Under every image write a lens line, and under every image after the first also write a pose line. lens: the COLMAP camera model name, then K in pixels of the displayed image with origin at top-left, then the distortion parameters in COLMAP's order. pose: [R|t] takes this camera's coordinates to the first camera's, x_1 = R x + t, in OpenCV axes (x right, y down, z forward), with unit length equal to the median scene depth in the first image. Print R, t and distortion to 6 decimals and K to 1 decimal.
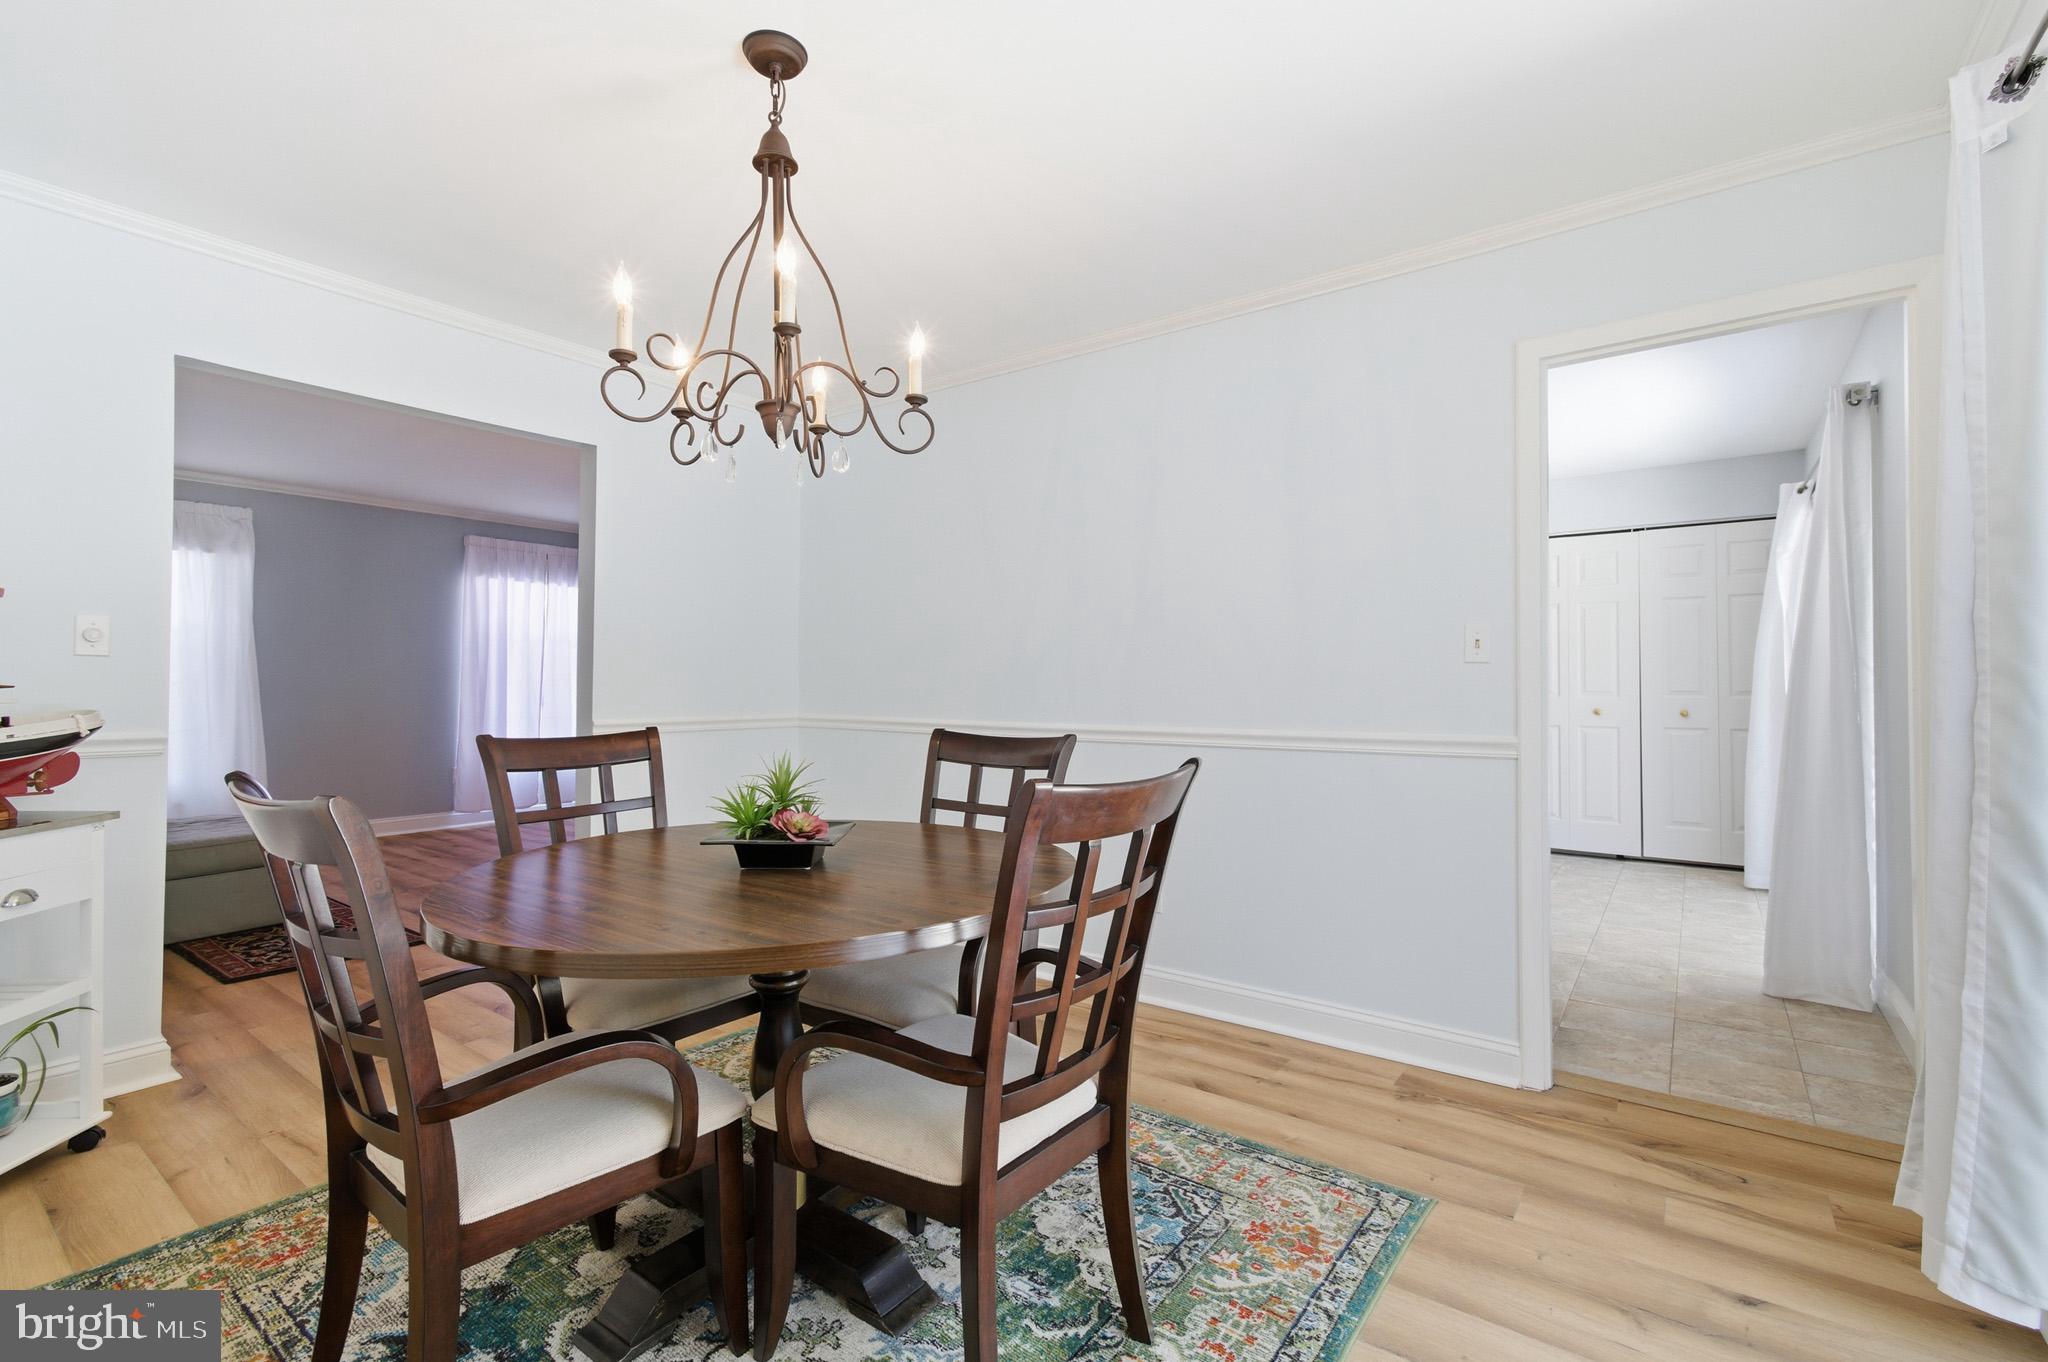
lens RADIAL K [[900.8, 0, 1024.0], [0, 900.8, 681.0], [0, 0, 1]] dist [-0.016322, 0.009349]
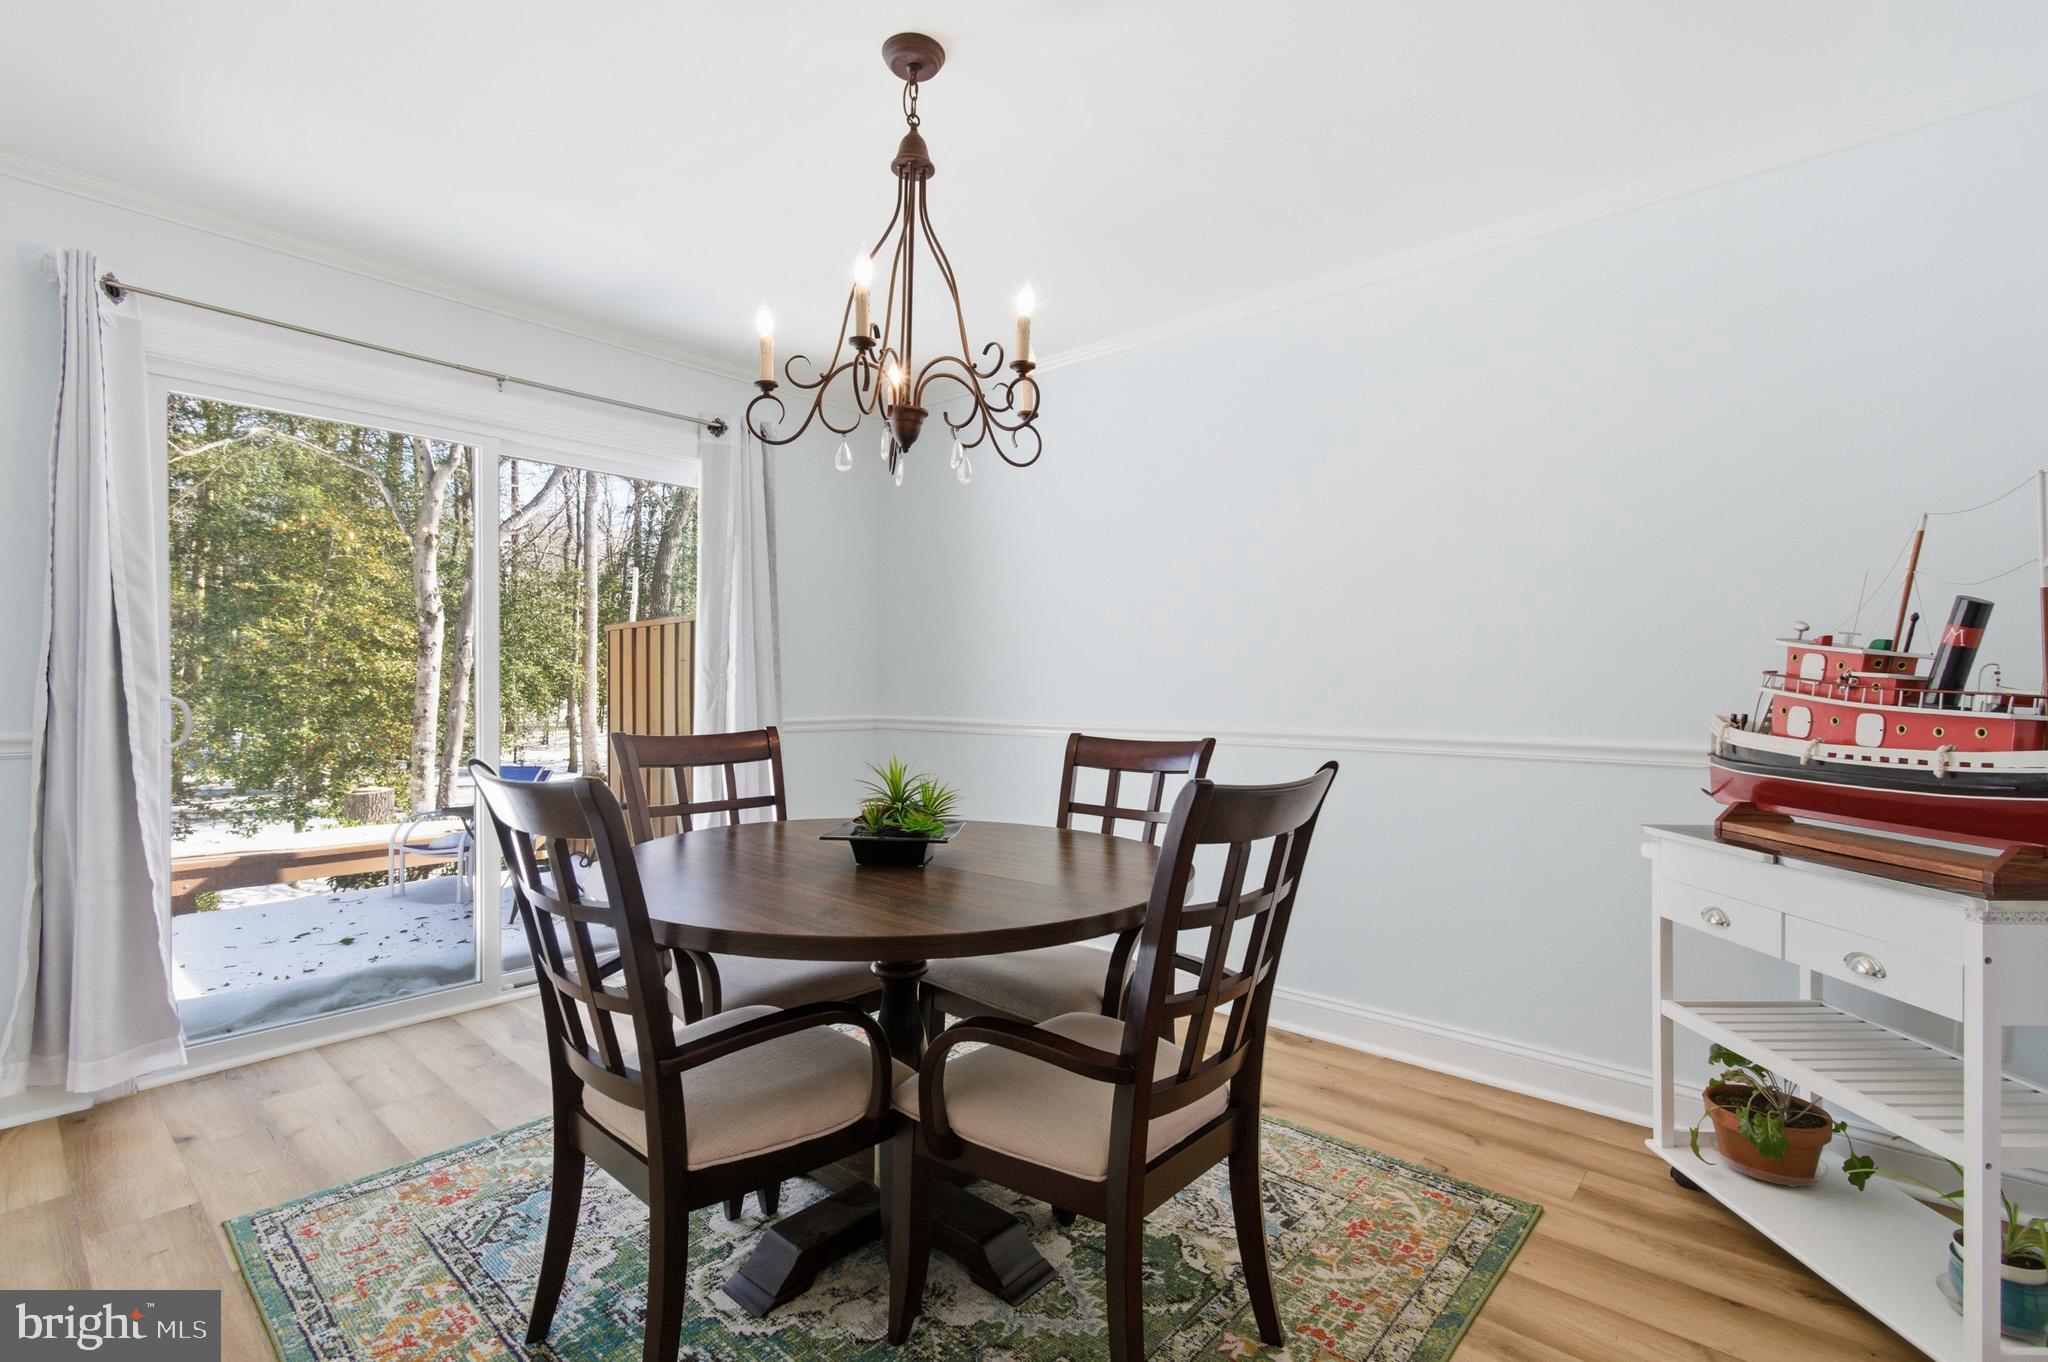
lens RADIAL K [[932.7, 0, 1024.0], [0, 932.7, 681.0], [0, 0, 1]] dist [-0.016786, 0.011939]
pose [[-0.996371, -0.007451, 0.084792, -0.478493], [-0.007720, 0.999966, -0.002839, 0.001004], [-0.084768, -0.003483, -0.996395, 1.960697]]
